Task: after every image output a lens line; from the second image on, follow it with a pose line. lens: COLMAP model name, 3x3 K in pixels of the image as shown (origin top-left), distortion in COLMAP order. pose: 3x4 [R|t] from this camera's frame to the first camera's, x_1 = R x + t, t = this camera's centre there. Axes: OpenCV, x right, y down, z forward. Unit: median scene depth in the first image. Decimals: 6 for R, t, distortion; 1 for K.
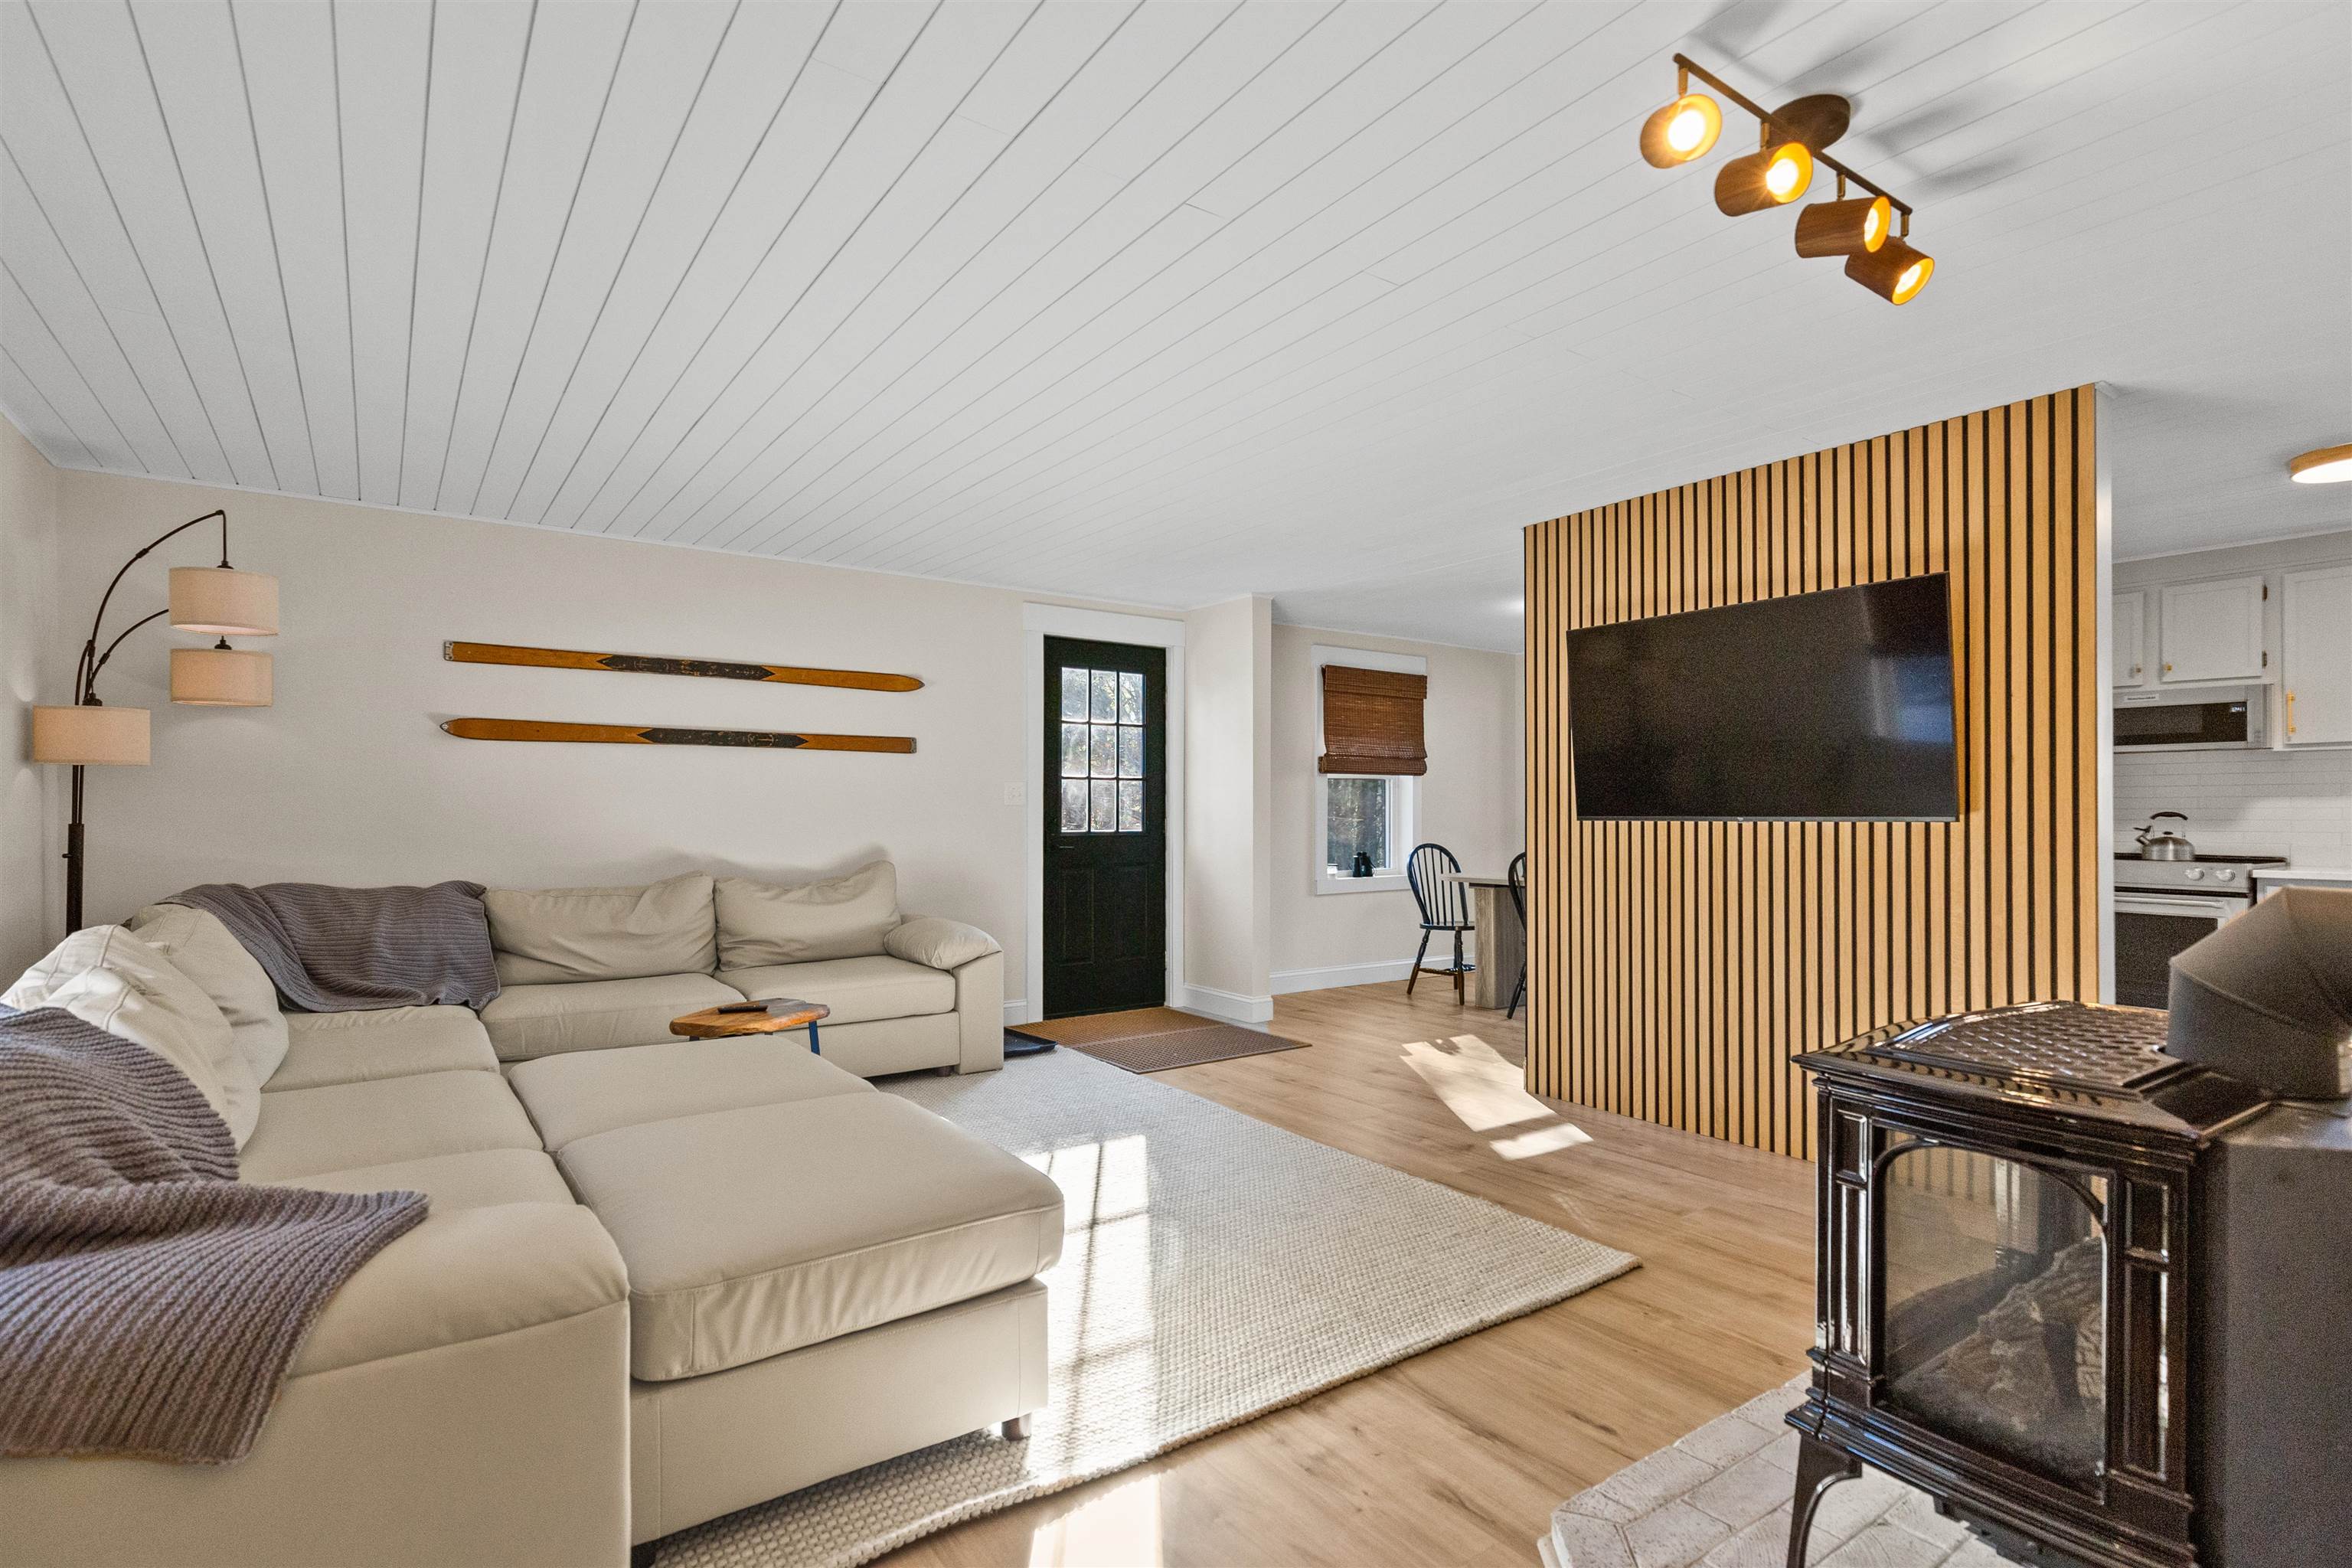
lens RADIAL K [[1121.9, 0, 1170.3], [0, 1121.9, 802.9], [0, 0, 1]] dist [0.012852, -0.000158]
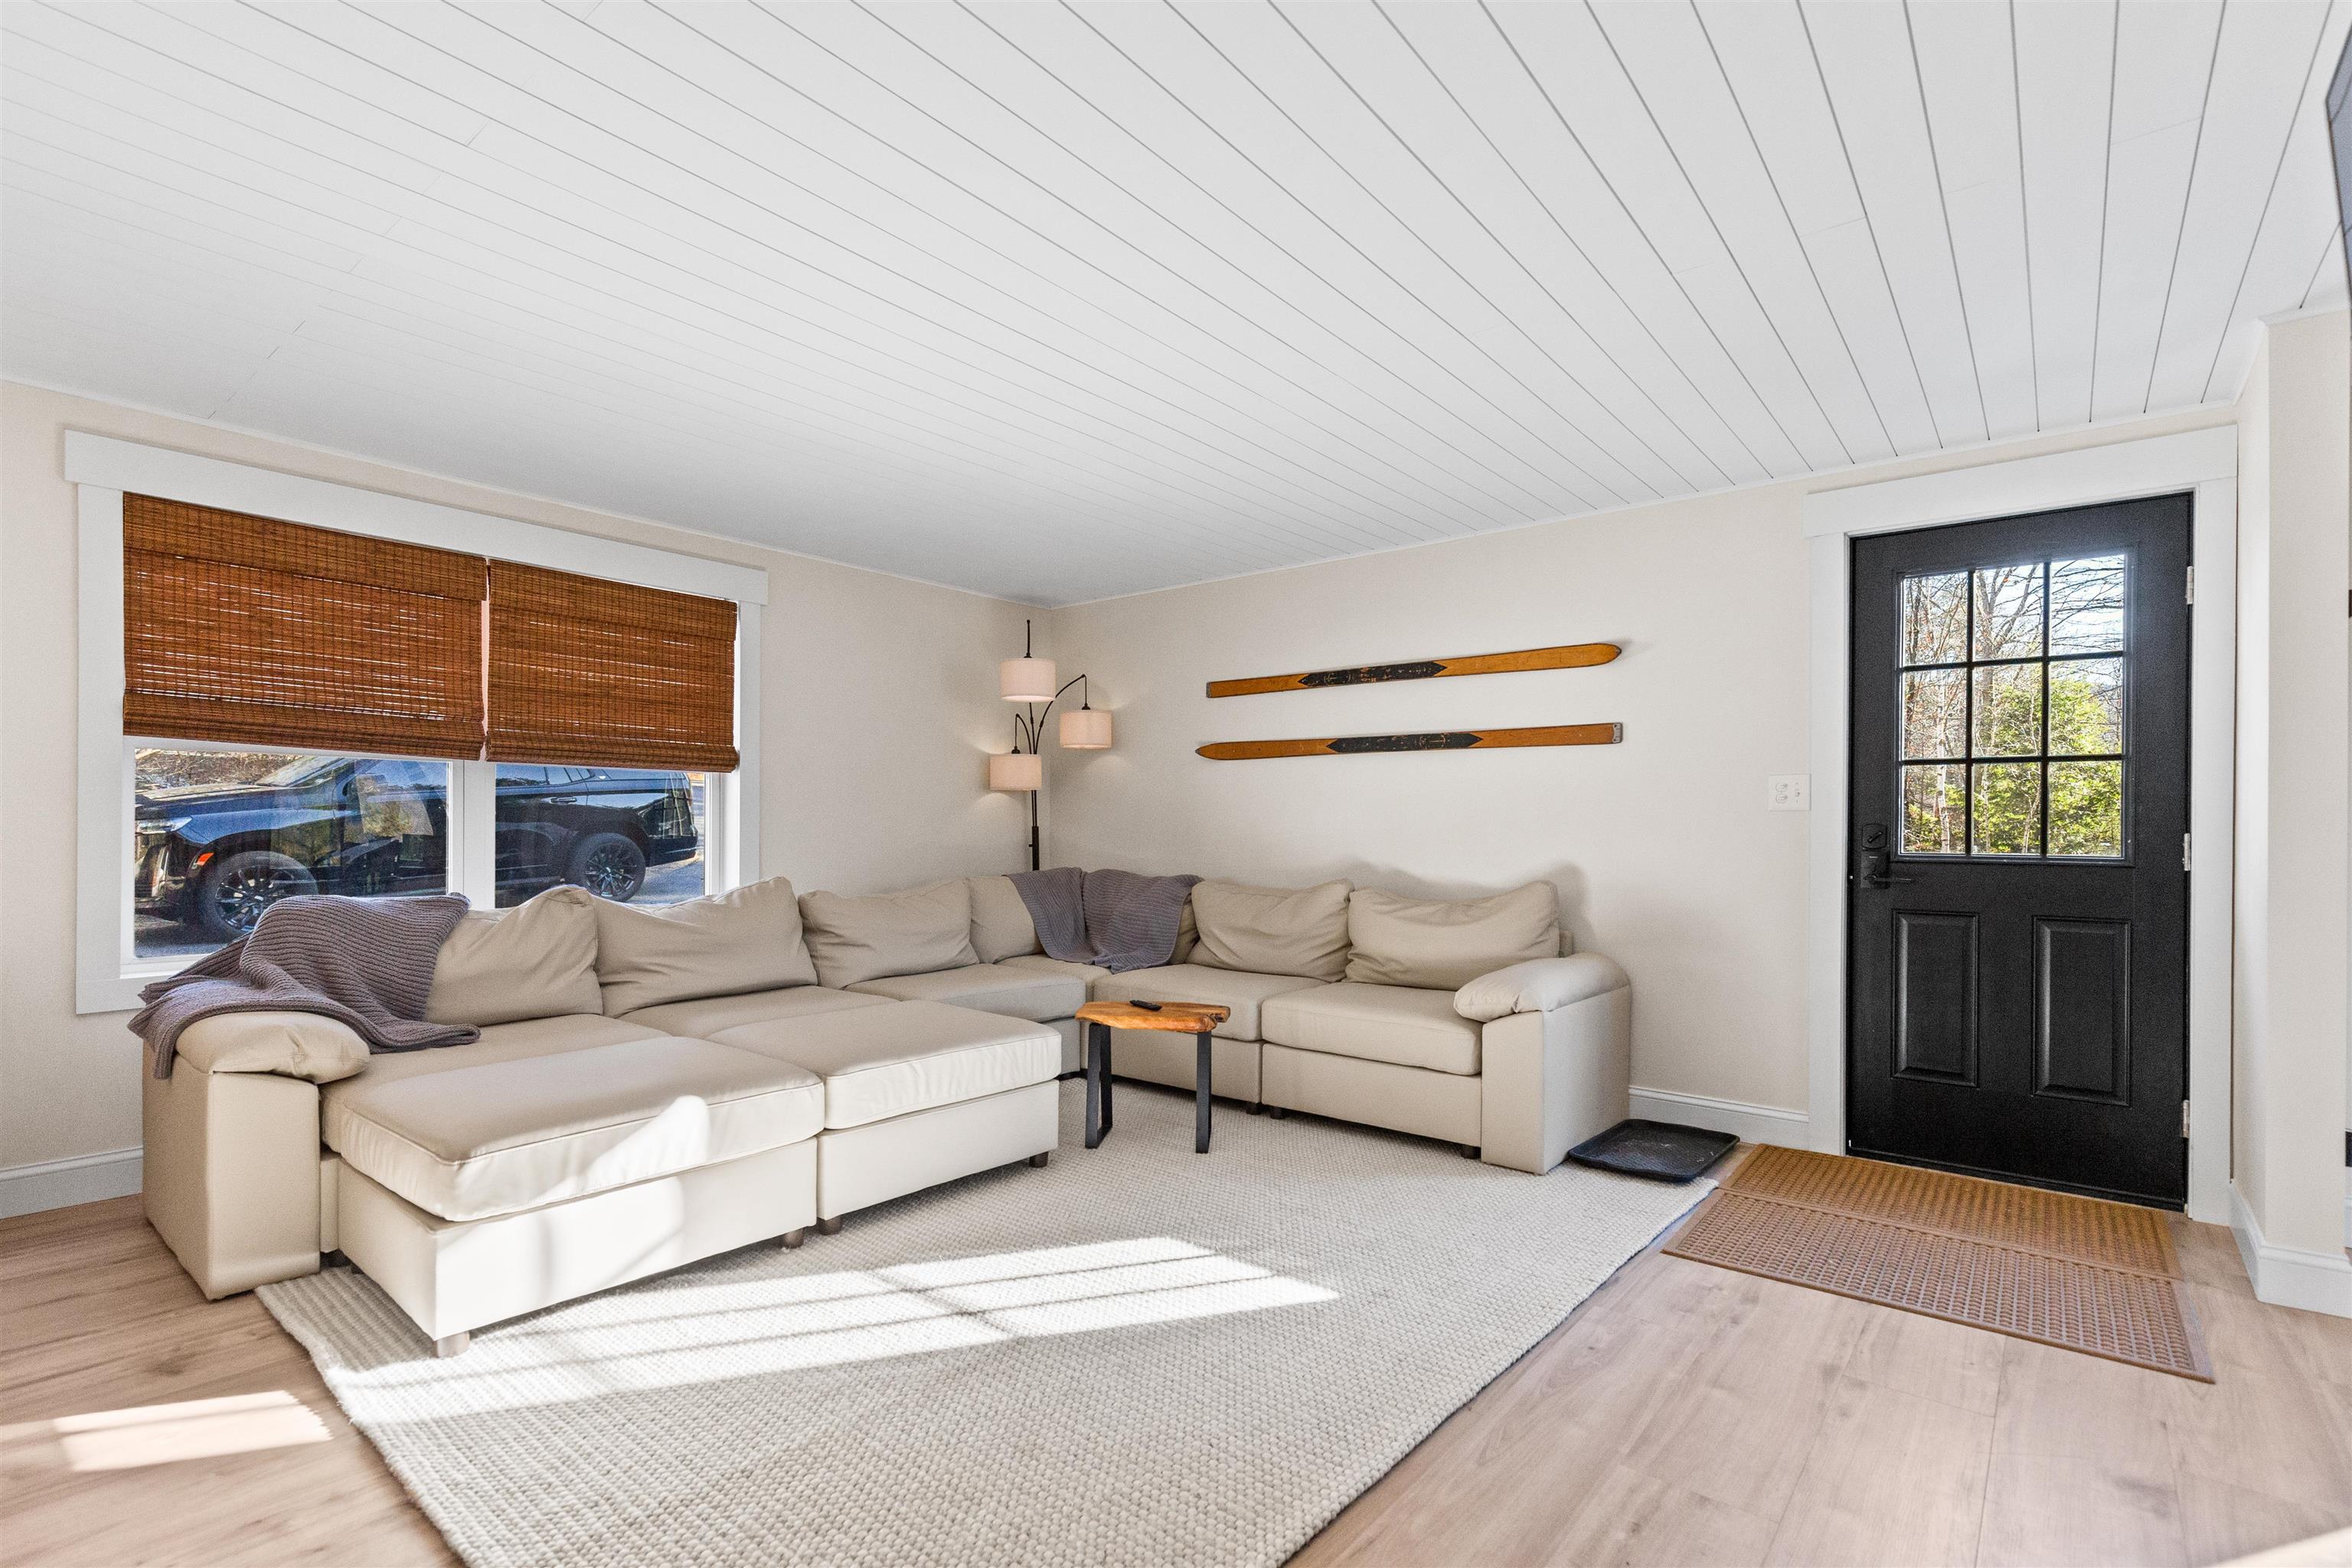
lens RADIAL K [[1093.9, 0, 1171.9], [0, 1093.9, 824.5], [0, 0, 1]] dist [0.009302, -0.000211]
pose [[0.264497, -0.002697, -0.964383, 0.452866], [-0.001211, 0.999994, -0.003128, 0.015086], [0.964386, 0.001995, 0.264492, 0.573268]]
